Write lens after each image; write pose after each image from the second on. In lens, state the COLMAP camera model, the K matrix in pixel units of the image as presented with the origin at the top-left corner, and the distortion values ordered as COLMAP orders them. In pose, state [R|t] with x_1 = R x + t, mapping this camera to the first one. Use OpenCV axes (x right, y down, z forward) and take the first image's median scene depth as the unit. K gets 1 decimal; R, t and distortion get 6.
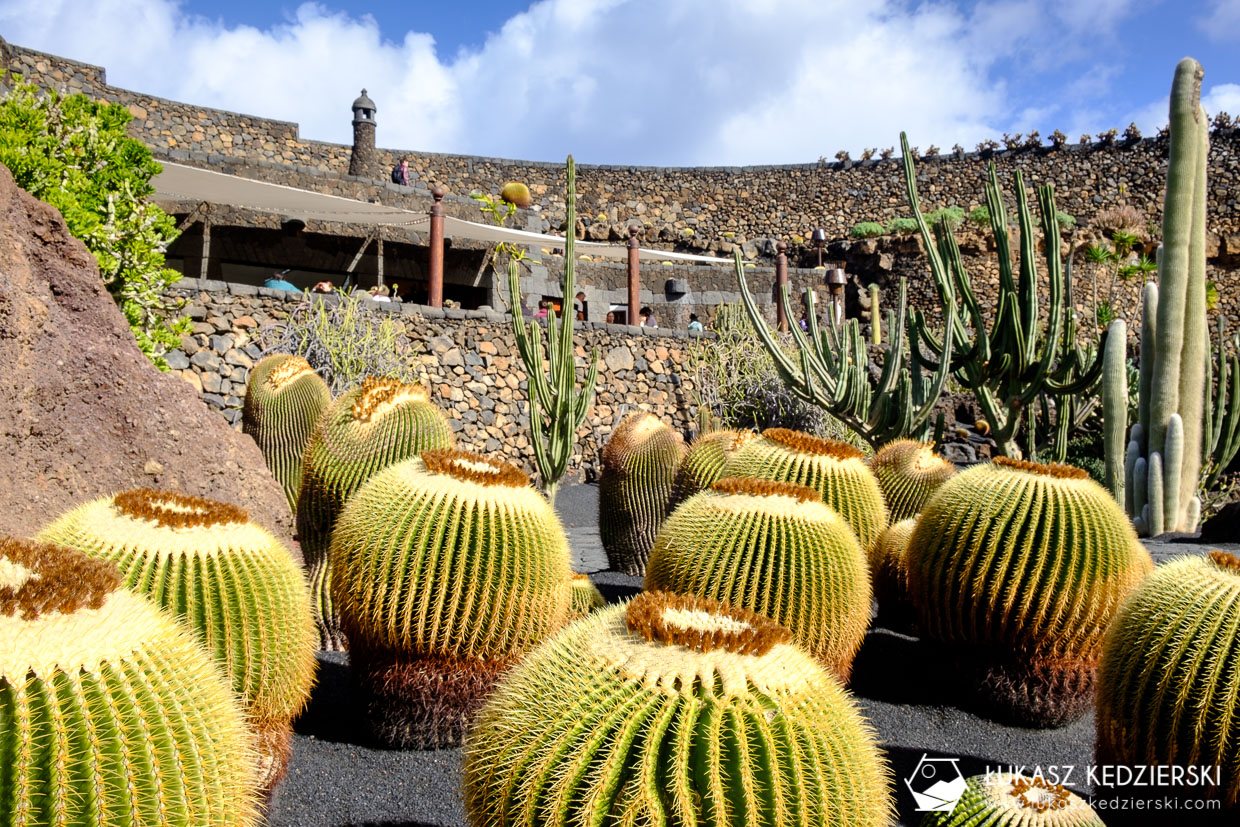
lens RADIAL K [[990.1, 0, 634.1], [0, 990.1, 418.9], [0, 0, 1]] dist [-0.044956, 0.052785]
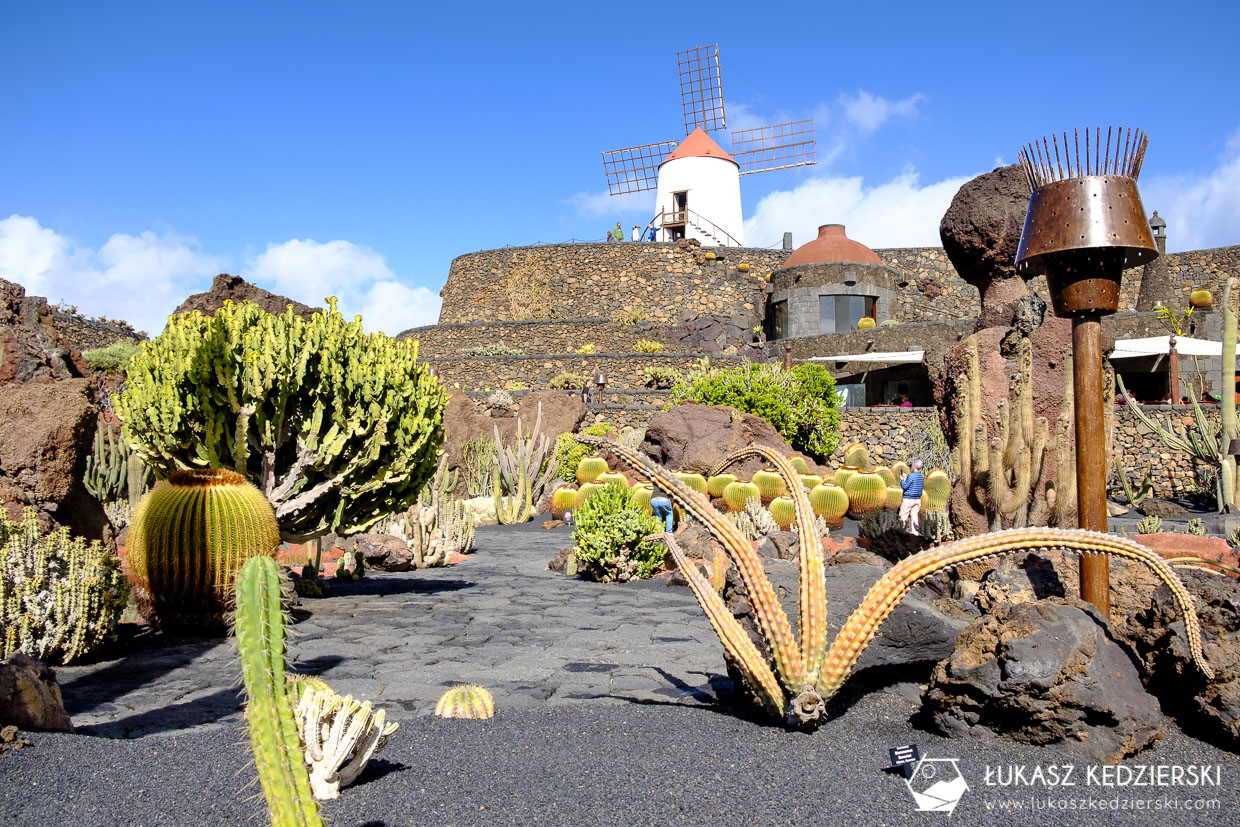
lens RADIAL K [[990.1, 0, 634.1], [0, 990.1, 418.9], [0, 0, 1]] dist [-0.044956, 0.052785]
pose [[0.556050, -0.044715, -0.829945, 1.165754], [0.003772, 0.998677, -0.051278, 0.009665], [0.831140, 0.025383, 0.555484, -0.827740]]
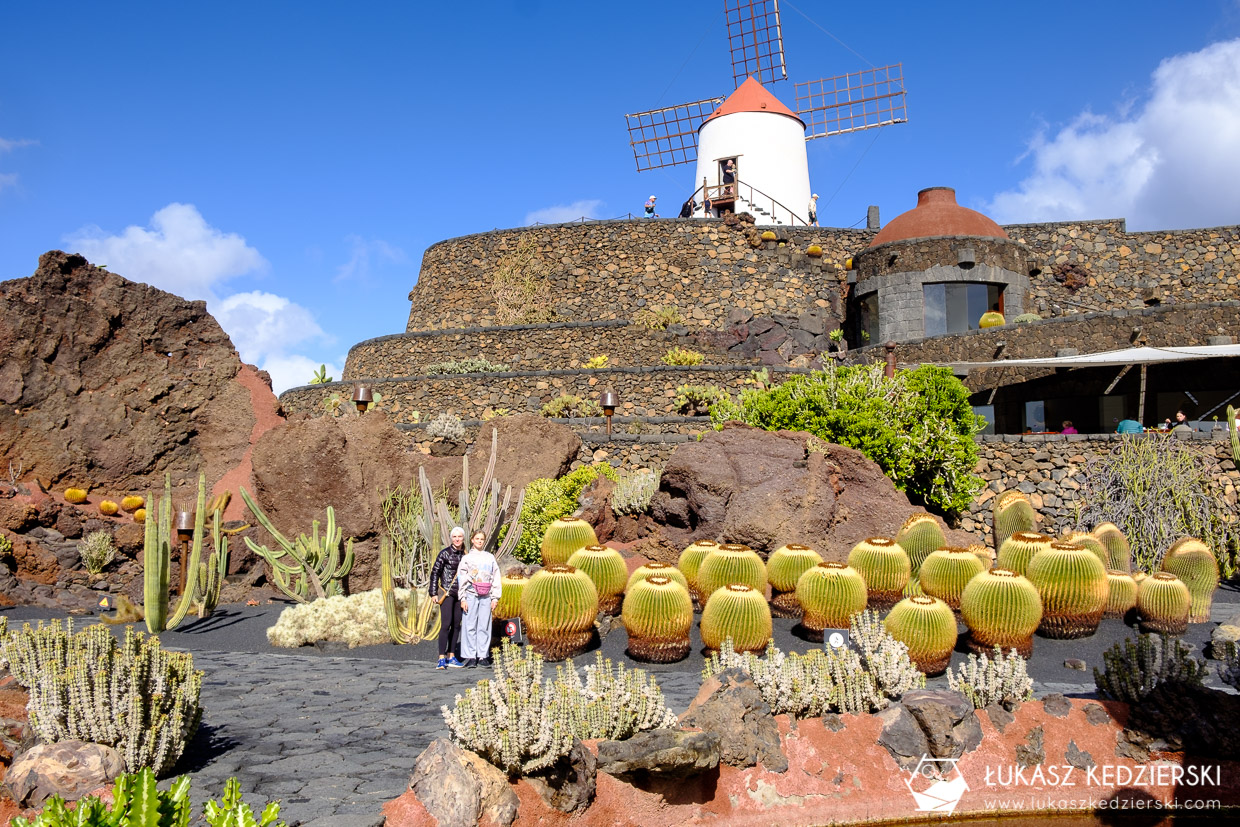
lens RADIAL K [[1161.6, 0, 620.0], [0, 1161.6, 413.5], [0, 0, 1]] dist [-0.039106, 0.001296]
pose [[0.510414, -0.086897, -0.855527, 0.757417], [0.010177, 0.995422, -0.095035, -0.006194], [0.859869, 0.039801, 0.508962, -0.505219]]
